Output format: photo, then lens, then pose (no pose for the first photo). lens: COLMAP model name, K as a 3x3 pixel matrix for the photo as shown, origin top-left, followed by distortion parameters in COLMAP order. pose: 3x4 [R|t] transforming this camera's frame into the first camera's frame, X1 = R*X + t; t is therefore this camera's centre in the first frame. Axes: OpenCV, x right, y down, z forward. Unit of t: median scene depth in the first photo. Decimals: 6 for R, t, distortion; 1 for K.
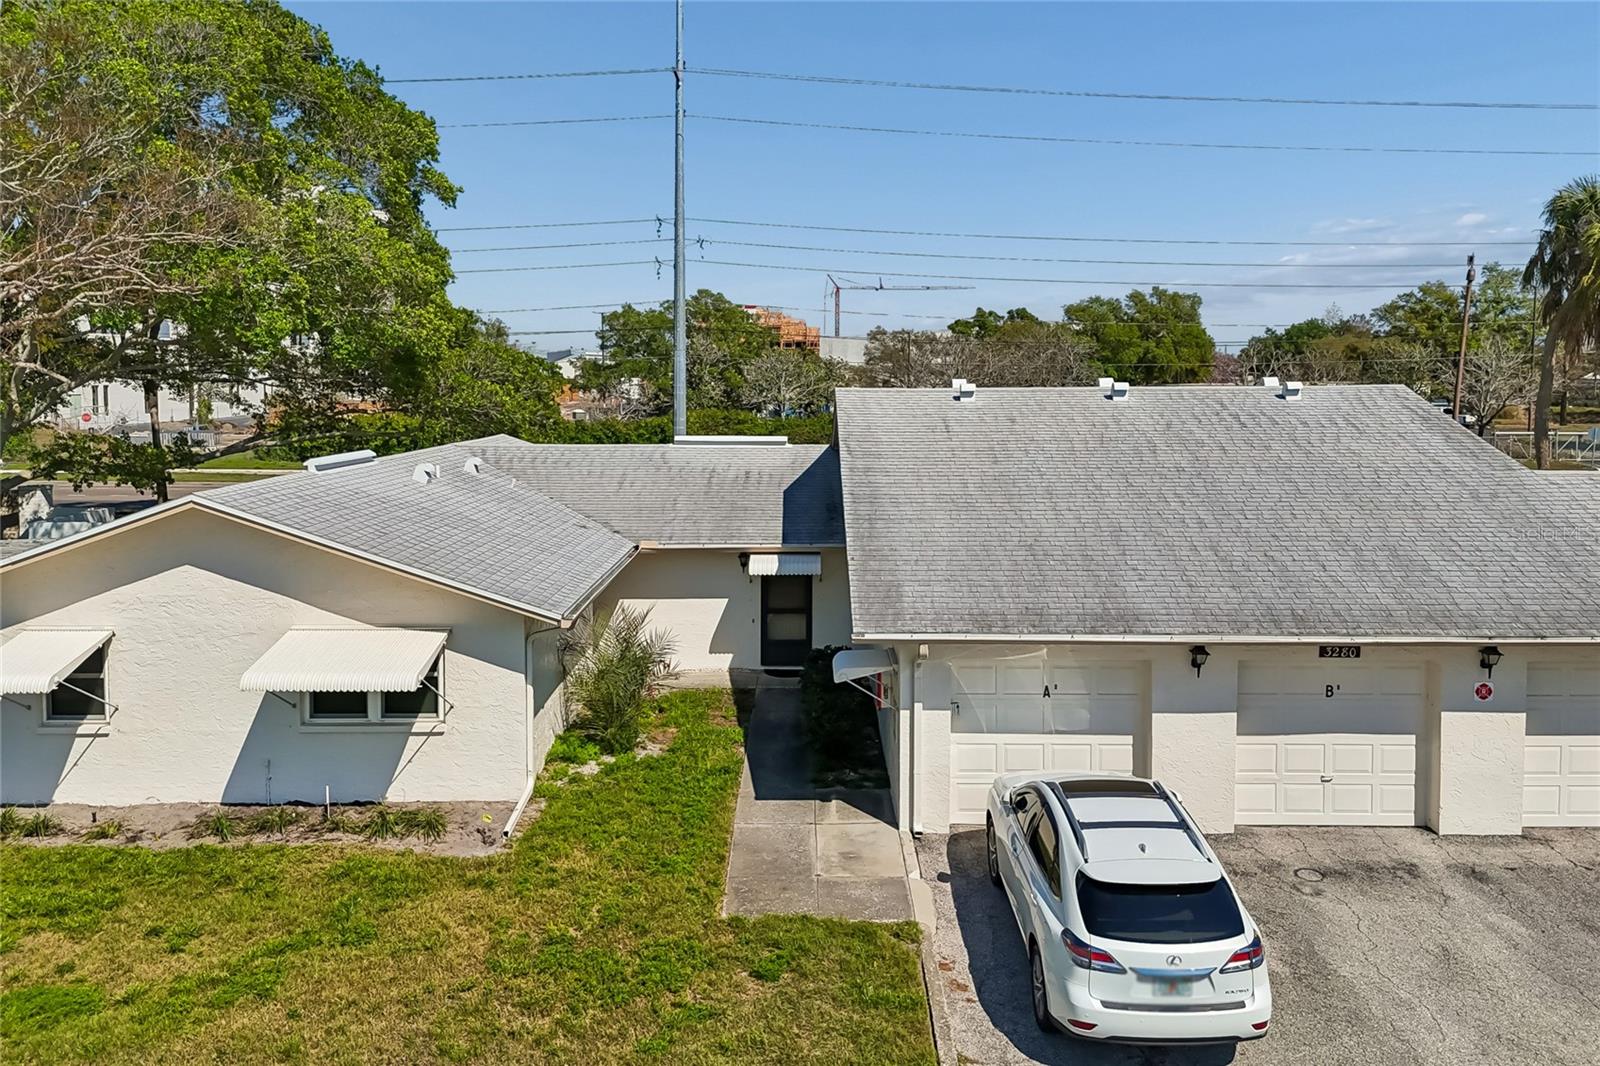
lens RADIAL K [[1191.3, 0, 802.0], [0, 1191.3, 475.5], [0, 0, 1]] dist [0.070022, -0.058414]
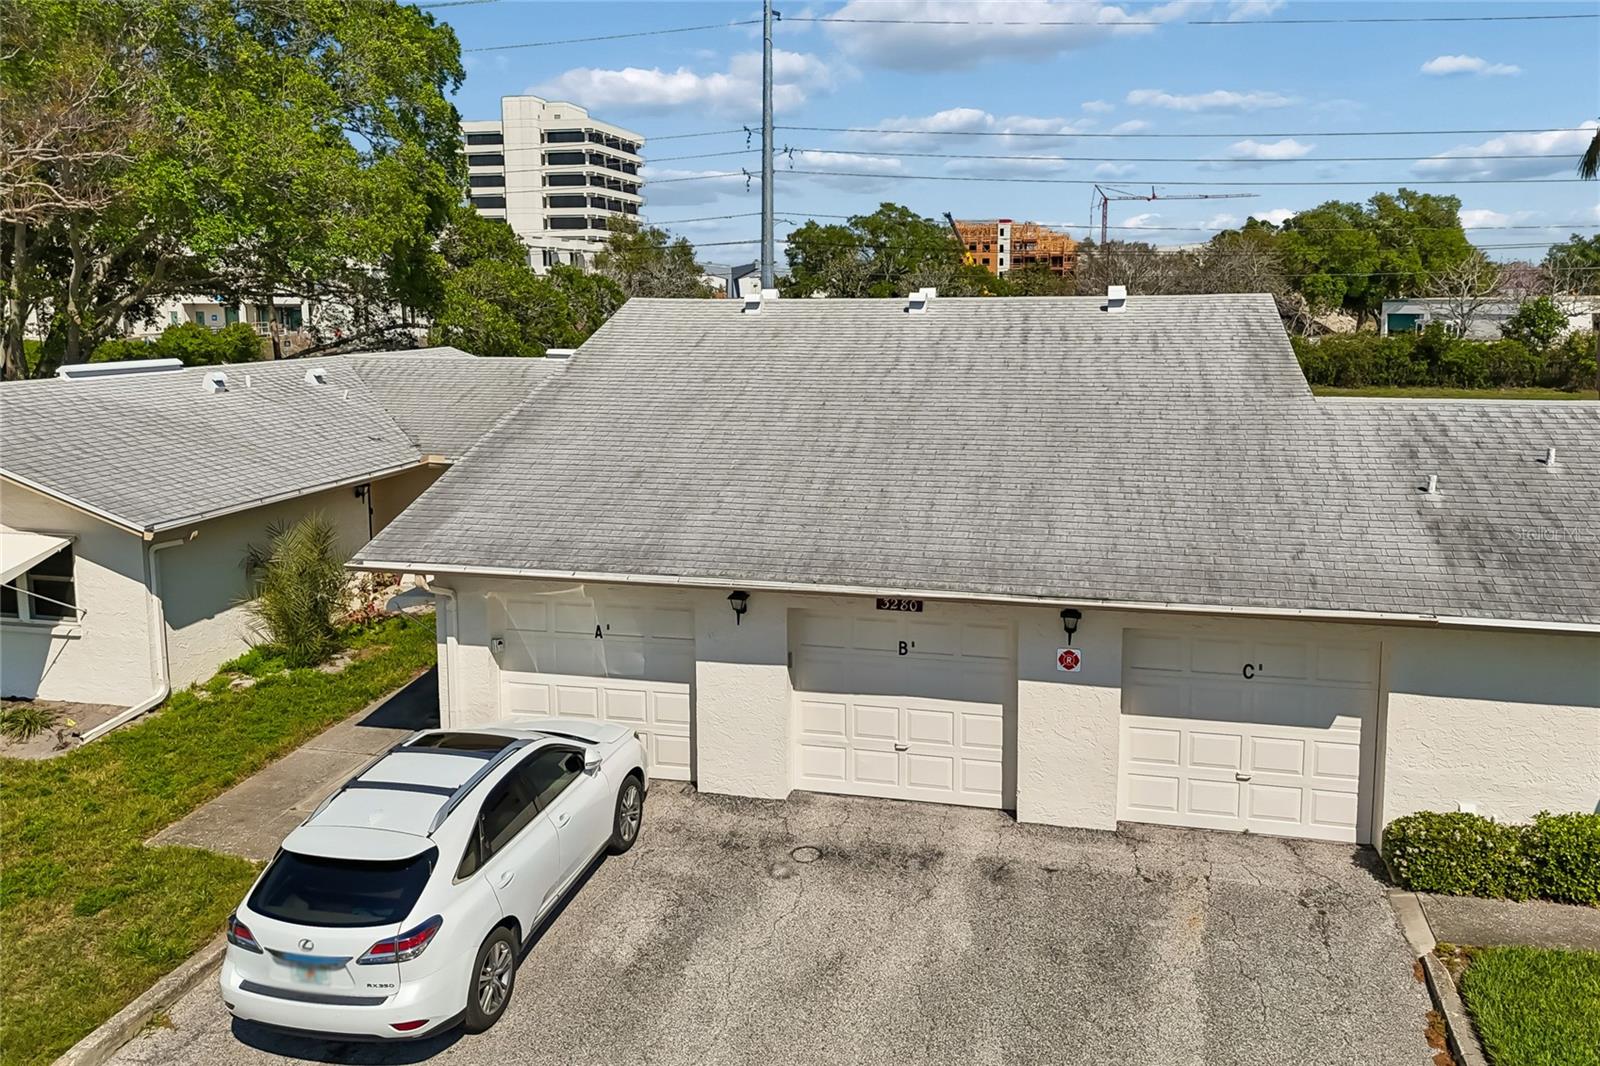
lens RADIAL K [[1181.7, 0, 765.1], [0, 1181.7, 485.0], [0, 0, 1]] dist [0.067370, -0.054921]
pose [[0.975677, 0.032620, -0.216773, 0.524232], [-0.015814, 0.996764, 0.078815, -0.003591], [0.218642, -0.073470, 0.973035, 0.161252]]
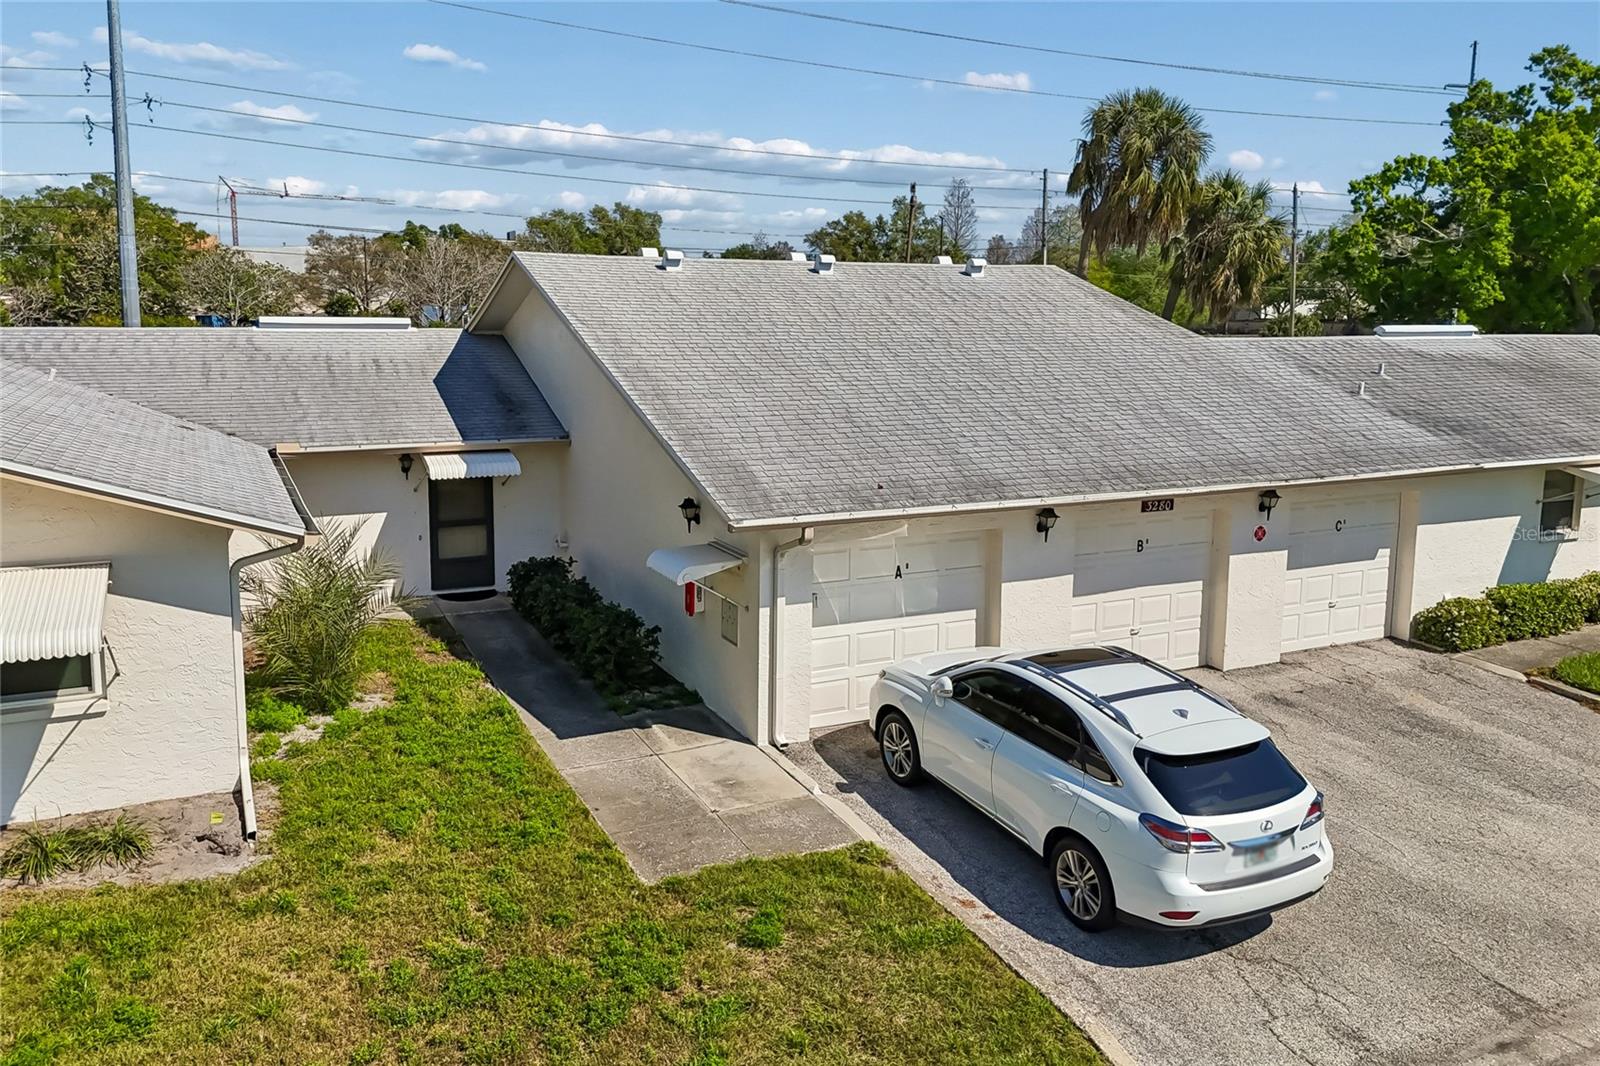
lens RADIAL K [[1191.3, 0, 802.0], [0, 1191.3, 475.5], [0, 0, 1]] dist [0.070022, -0.058414]
pose [[0.899791, -0.052992, 0.433091, -0.252692], [0.023766, 0.997076, 0.072624, 0.040327], [-0.435673, -0.055054, 0.898420, 0.224080]]
